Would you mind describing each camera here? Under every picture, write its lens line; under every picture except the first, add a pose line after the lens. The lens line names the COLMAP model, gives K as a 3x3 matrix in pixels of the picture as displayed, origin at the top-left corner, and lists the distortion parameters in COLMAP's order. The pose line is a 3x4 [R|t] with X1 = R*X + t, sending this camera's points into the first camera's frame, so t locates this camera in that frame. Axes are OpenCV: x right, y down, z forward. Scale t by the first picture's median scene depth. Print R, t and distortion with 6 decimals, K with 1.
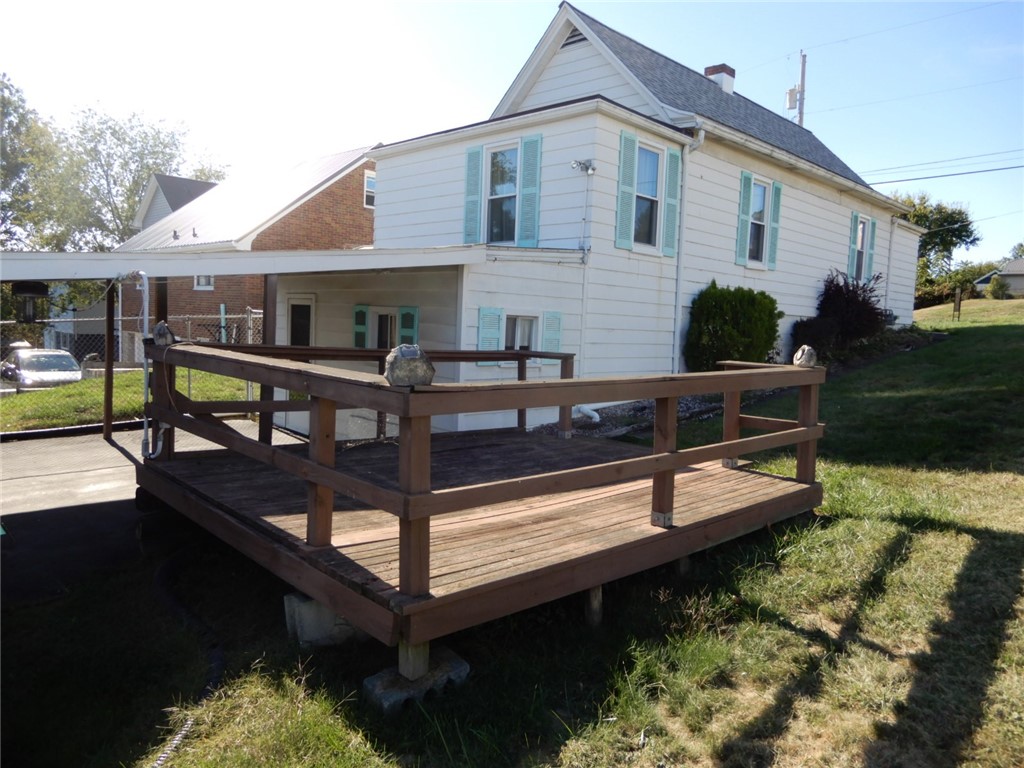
lens RADIAL K [[730.3, 0, 511.7], [0, 730.3, 384.3], [0, 0, 1]] dist [0.002612, 0.000248]
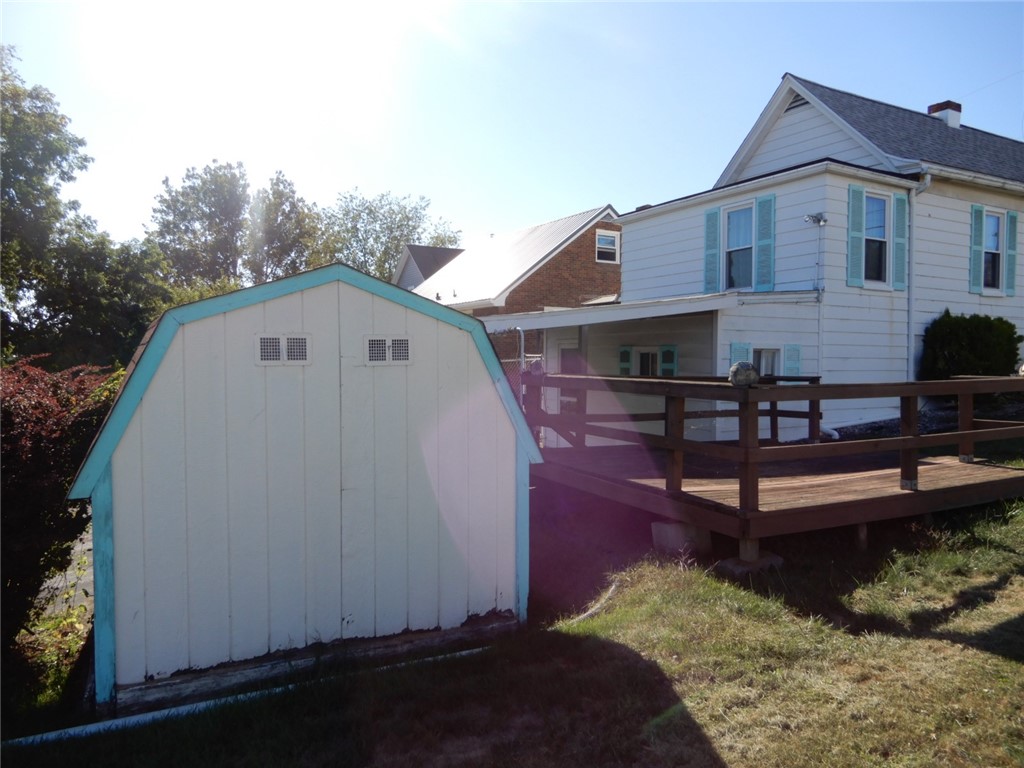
lens RADIAL K [[730.3, 0, 510.2], [0, 730.3, 384.3], [0, 0, 1]] dist [0.002612, 0.000248]
pose [[0.961697, -0.028881, -0.272588, -0.052215], [0.012825, 0.998086, -0.060500, 0.024882], [0.273814, 0.054687, 0.960227, -0.207153]]
